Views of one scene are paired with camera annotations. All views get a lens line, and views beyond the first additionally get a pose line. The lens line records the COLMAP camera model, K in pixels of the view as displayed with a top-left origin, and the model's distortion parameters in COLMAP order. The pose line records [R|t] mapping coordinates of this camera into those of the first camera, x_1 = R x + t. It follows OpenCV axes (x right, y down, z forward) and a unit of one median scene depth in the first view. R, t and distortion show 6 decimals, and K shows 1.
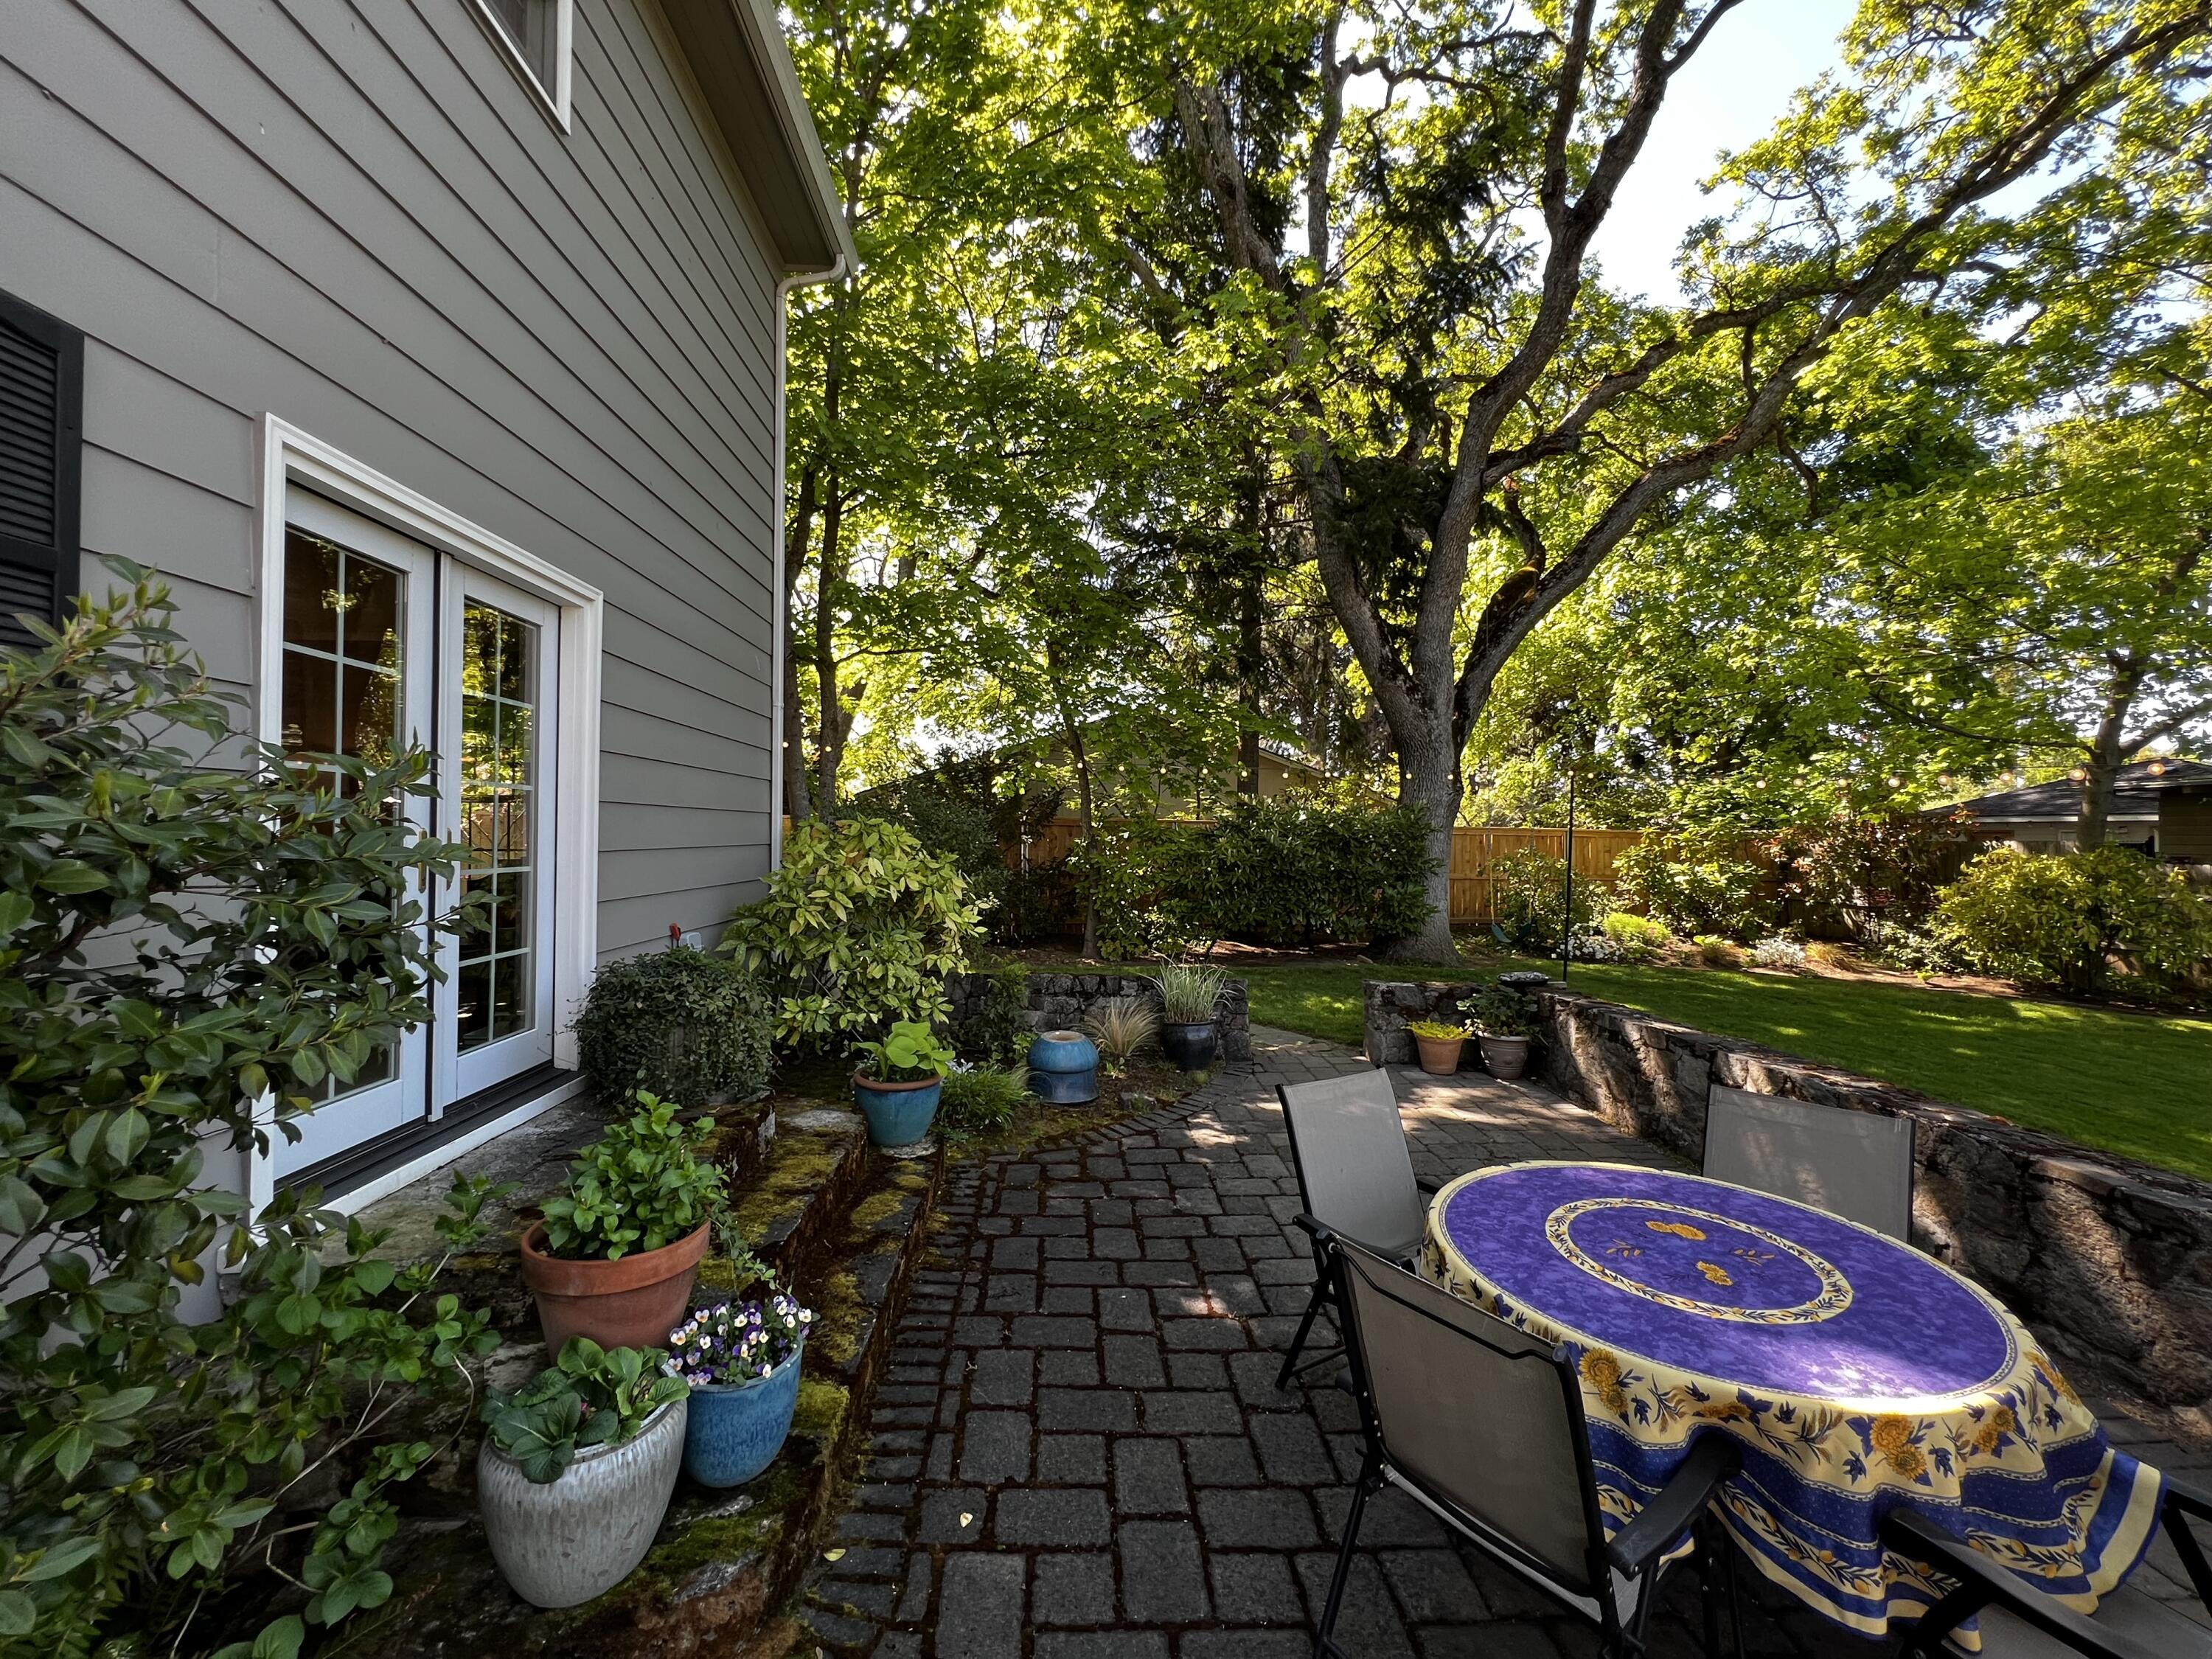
lens RADIAL K [[898.7, 0, 1100.0], [0, 898.7, 828.6], [0, 0, 1]] dist [-0.003485, 0.001142]
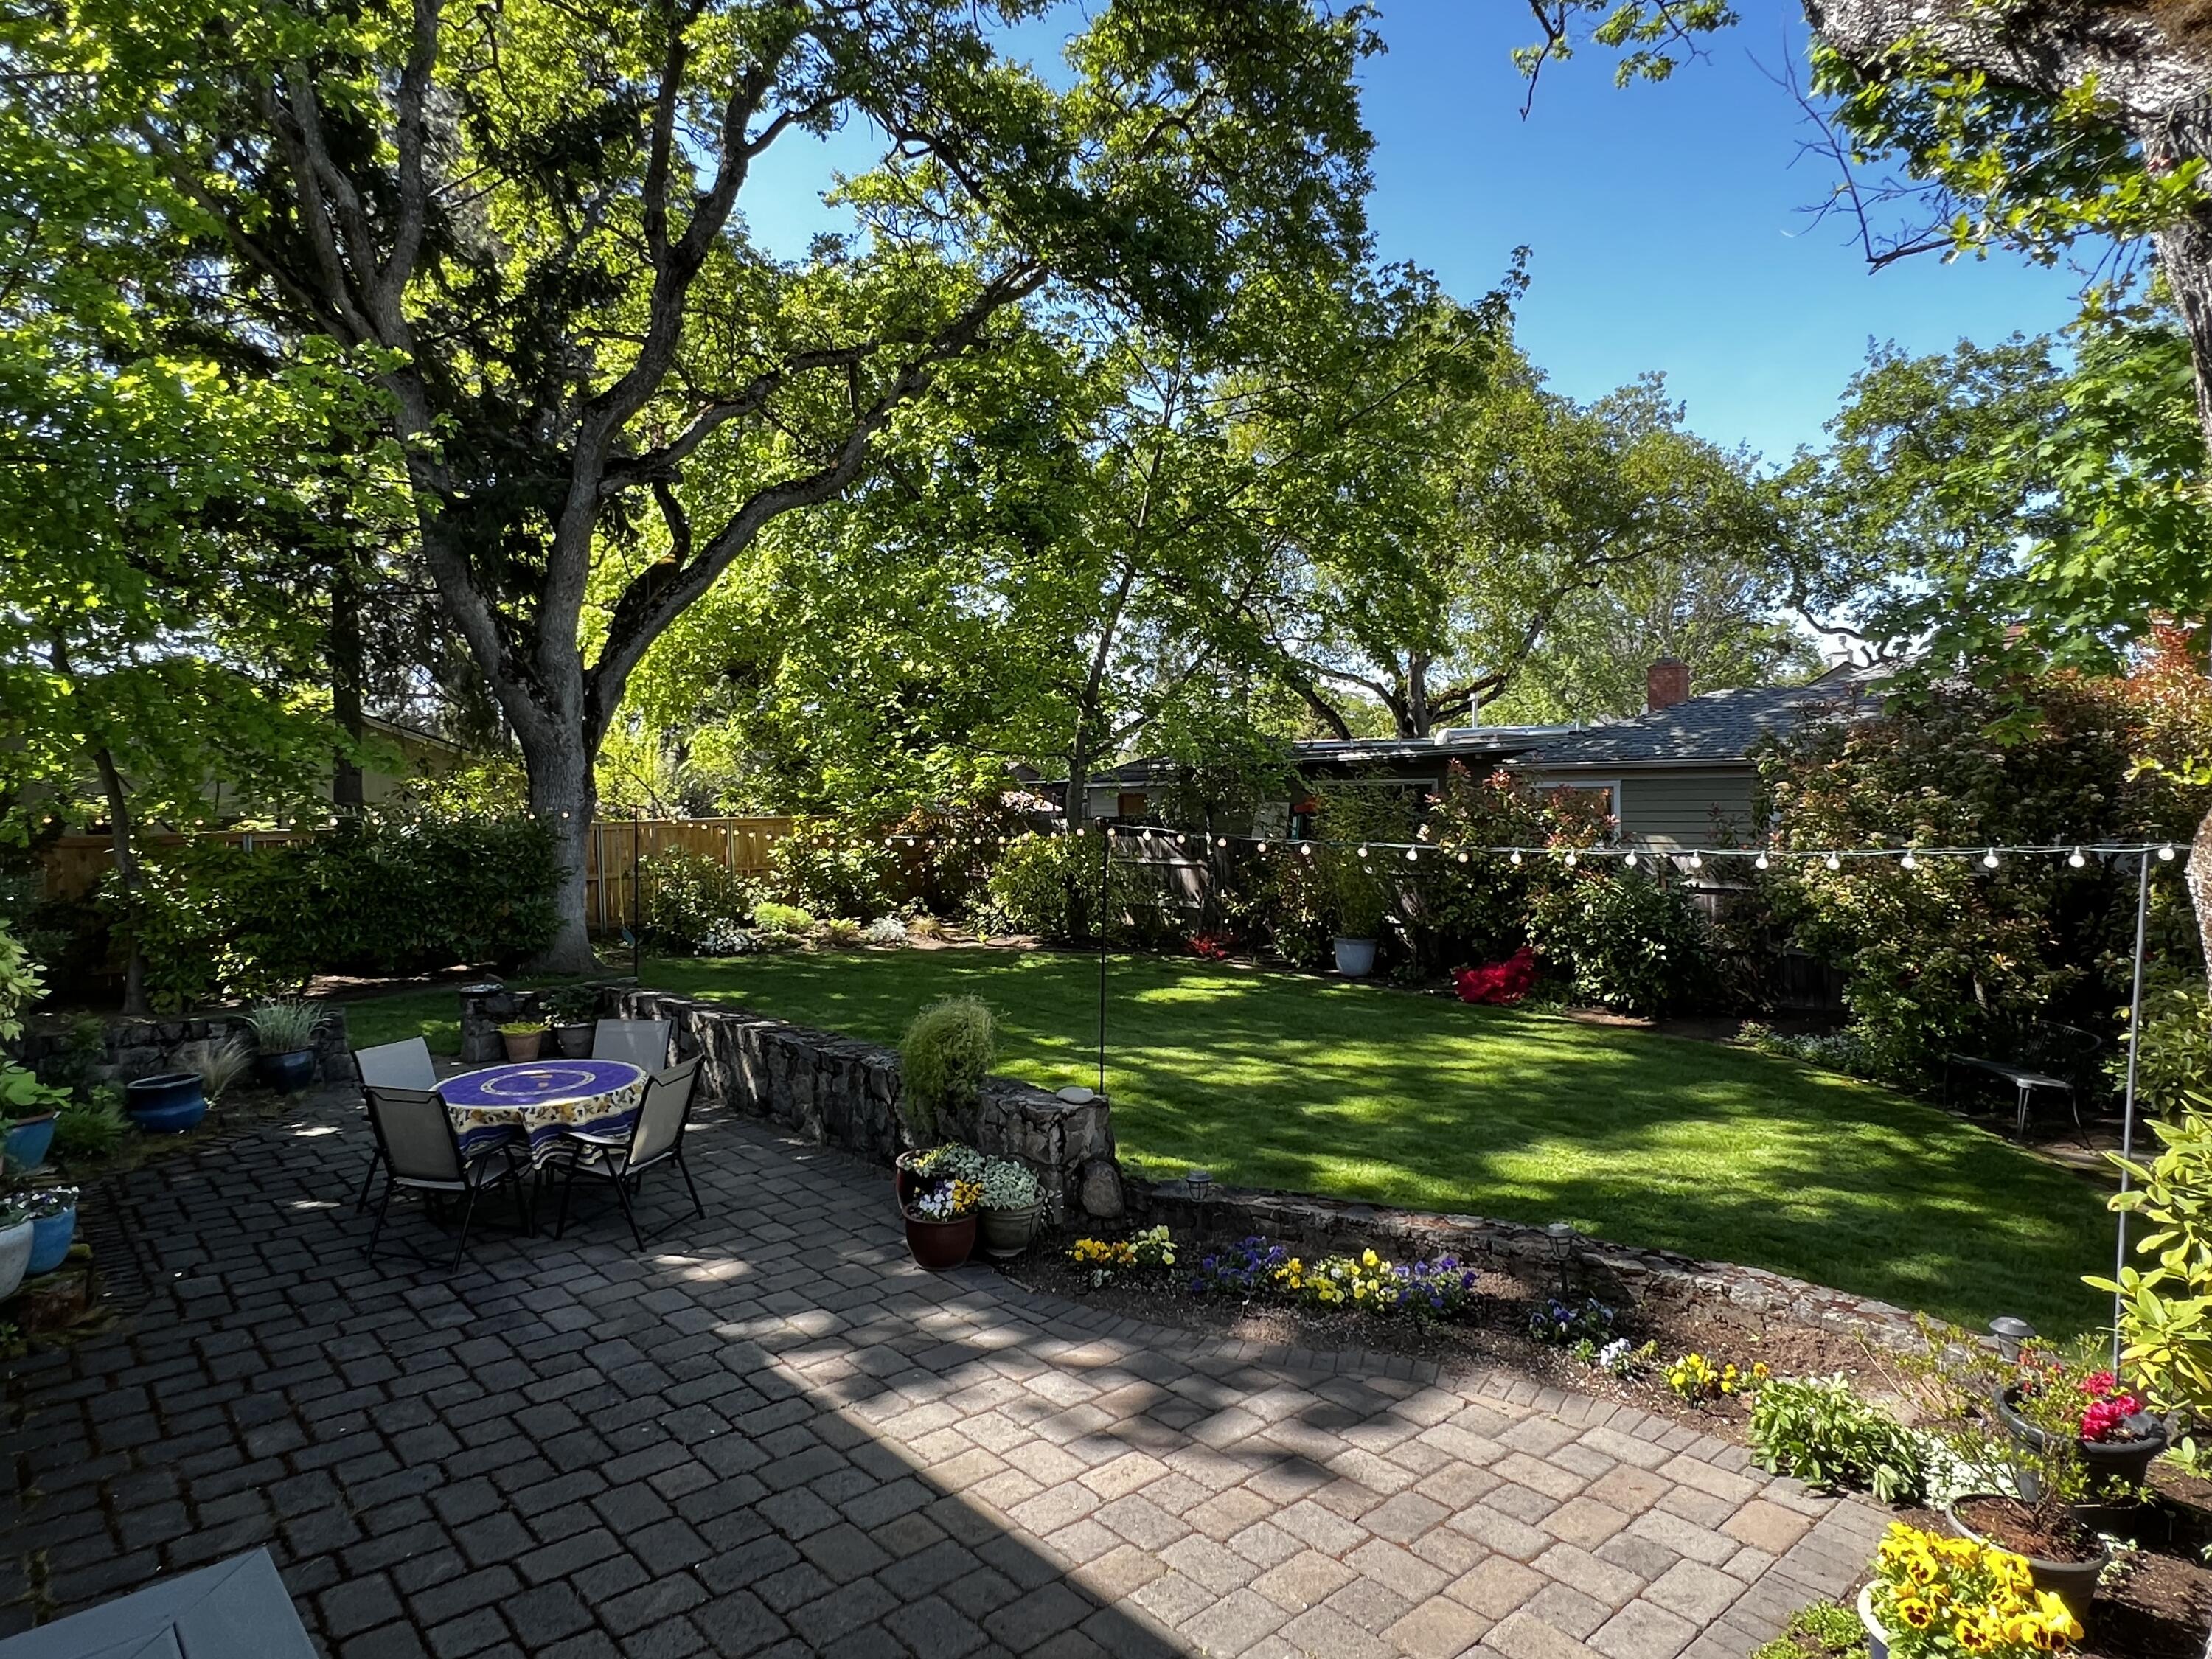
lens RADIAL K [[1300.3, 0, 1105.4], [0, 1300.3, 817.0], [0, 0, 1]] dist [-0.005738, 0.000037]
pose [[0.775993, -0.036729, 0.629671, -0.055136], [0.018798, 0.999206, 0.035117, -0.054774], [-0.630461, -0.015414, 0.776068, -0.431813]]
